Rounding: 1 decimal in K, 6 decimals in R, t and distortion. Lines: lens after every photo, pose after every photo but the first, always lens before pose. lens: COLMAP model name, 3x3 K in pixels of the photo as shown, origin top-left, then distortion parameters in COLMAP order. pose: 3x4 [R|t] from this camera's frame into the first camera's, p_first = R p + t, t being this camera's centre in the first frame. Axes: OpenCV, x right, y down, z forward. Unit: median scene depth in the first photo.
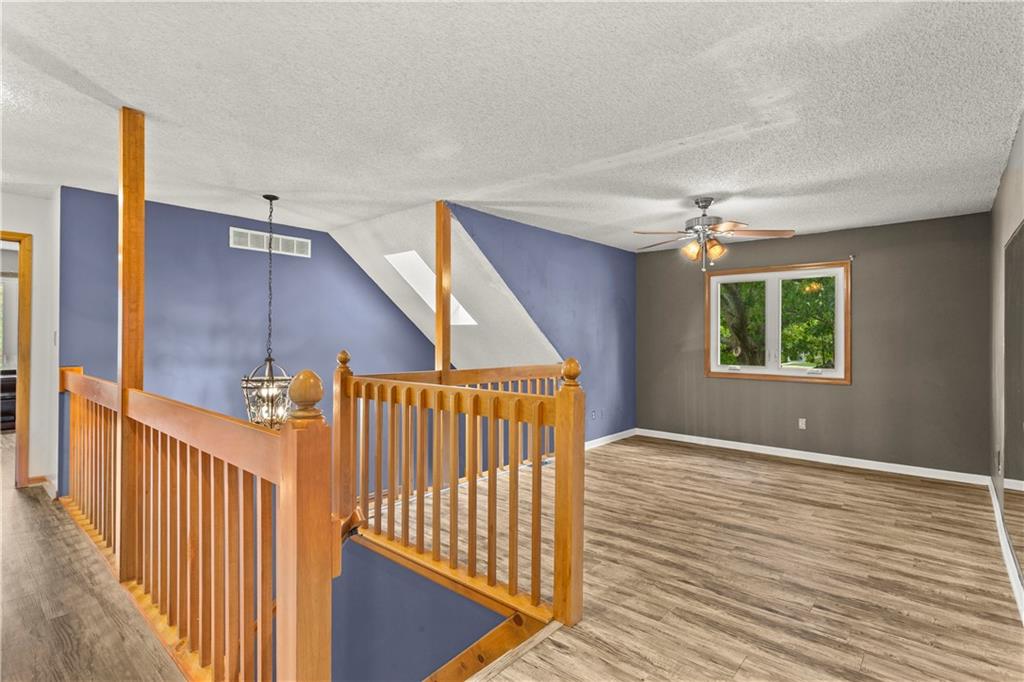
lens RADIAL K [[496.7, 0, 512.9], [0, 496.7, 337.0], [0, 0, 1]] dist [0.001354, 0.000571]
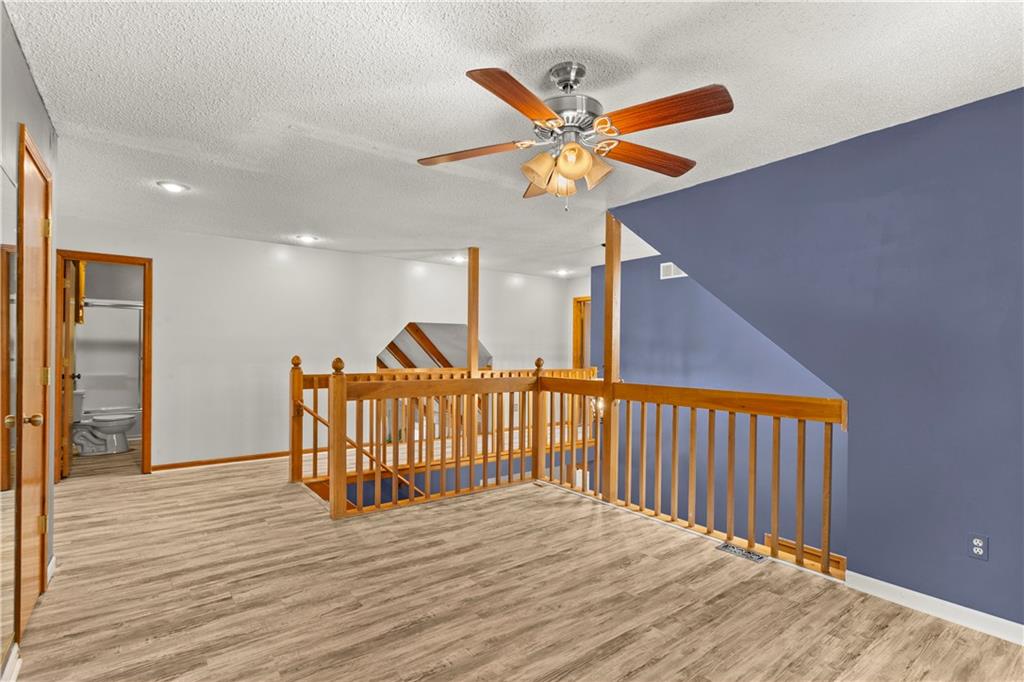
lens RADIAL K [[496.7, 0, 518.9], [0, 496.7, 351.9], [0, 0, 1]] dist [0.001354, 0.000571]
pose [[-0.189974, -0.003524, -0.981783, 1.474472], [-0.007143, 0.999972, -0.002207, 0.019725], [0.981763, 0.006593, -0.189994, 1.735635]]
